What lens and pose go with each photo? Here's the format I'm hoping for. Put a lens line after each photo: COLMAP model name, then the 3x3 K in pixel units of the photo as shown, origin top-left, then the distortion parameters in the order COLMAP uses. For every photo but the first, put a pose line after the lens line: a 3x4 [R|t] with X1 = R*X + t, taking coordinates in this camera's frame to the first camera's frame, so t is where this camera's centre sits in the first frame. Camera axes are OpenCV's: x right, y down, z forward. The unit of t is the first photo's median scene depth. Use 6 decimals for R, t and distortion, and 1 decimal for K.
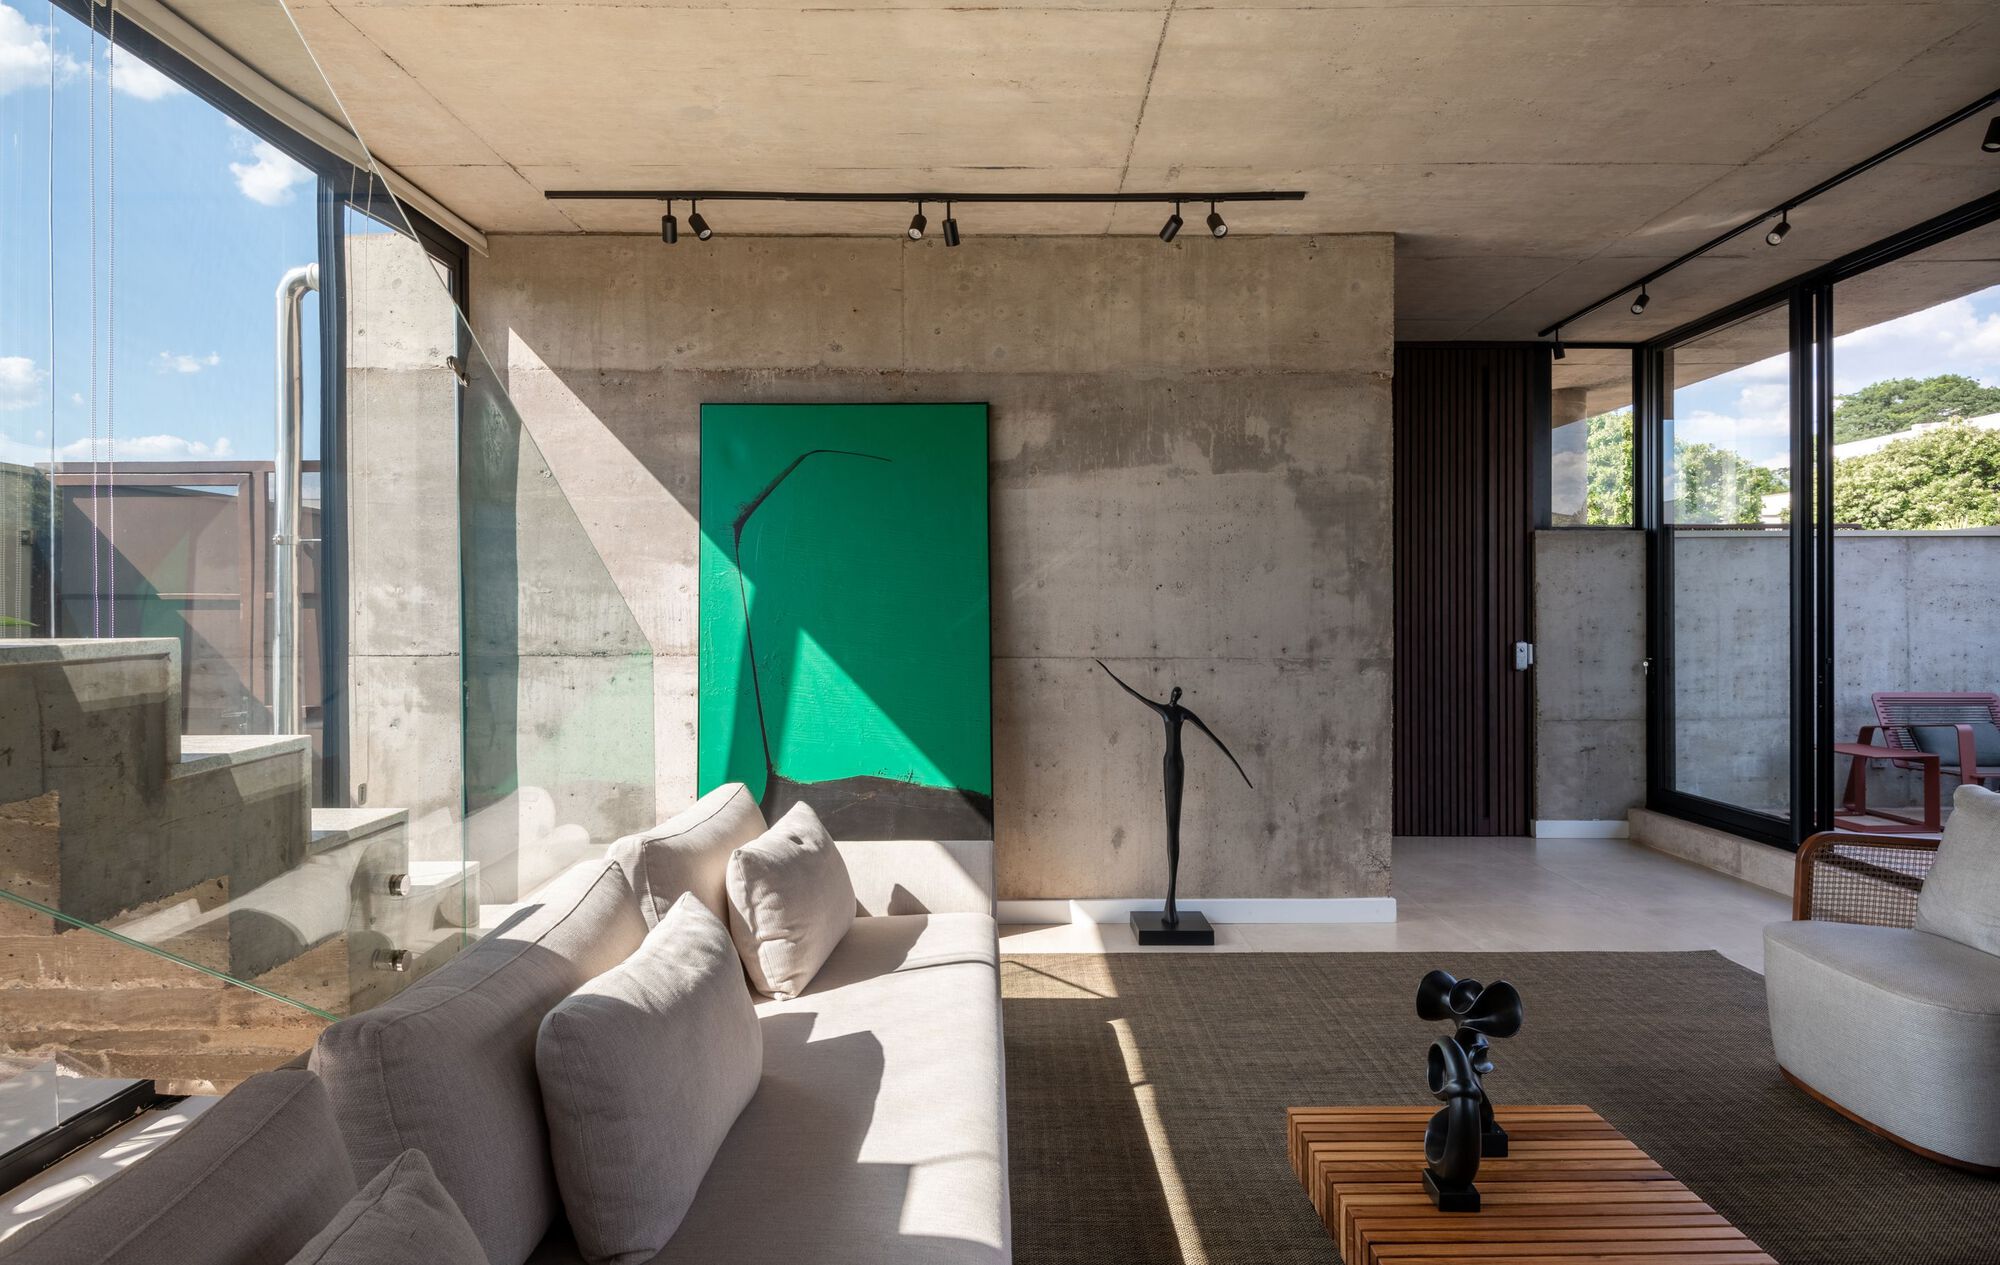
lens RADIAL K [[1163.2, 0, 998.9], [0, 1163.2, 617.1], [0, 0, 1]] dist [0.009055, 0.000877]
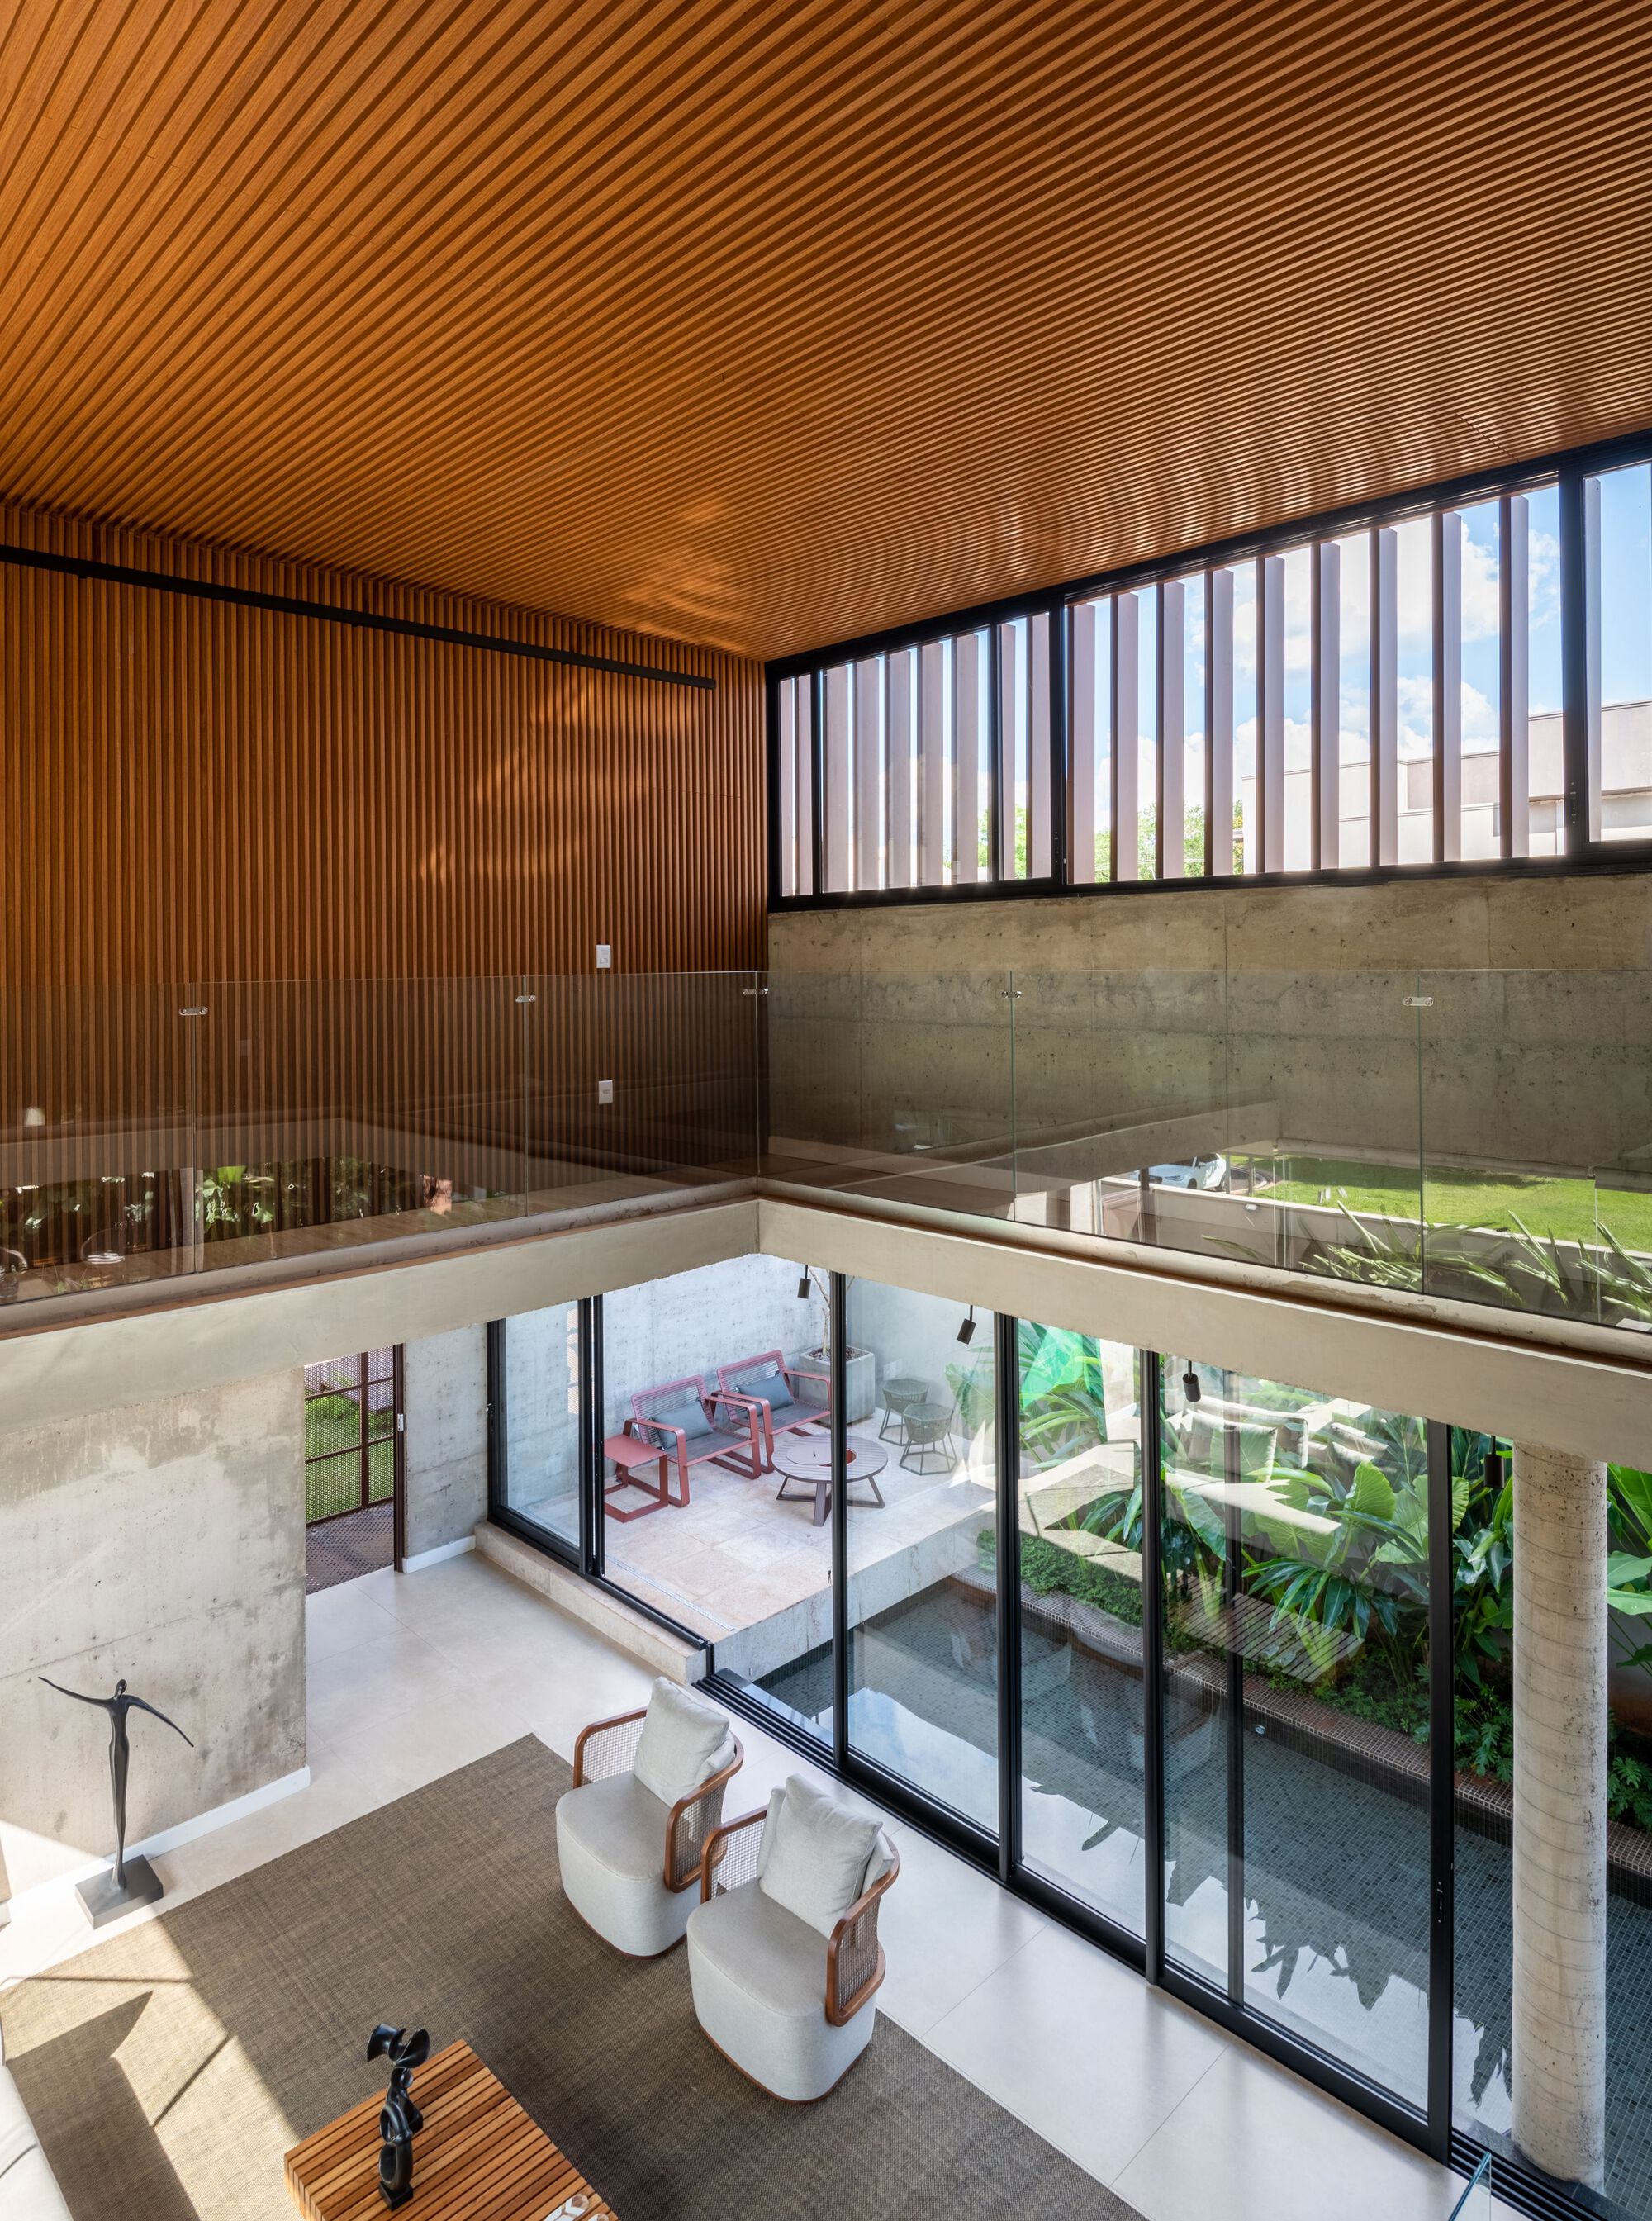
lens RADIAL K [[1180.7, 0, 823.2], [0, 1180.7, 1111.5], [0, 0, 1]] dist [-0.018176, -0.002573]
pose [[0.705939, 0.000601, 0.708273, -0.161966], [0.000677, 0.999999, -0.001523, -0.466340], [-0.708273, 0.001554, 0.705937, -0.281080]]
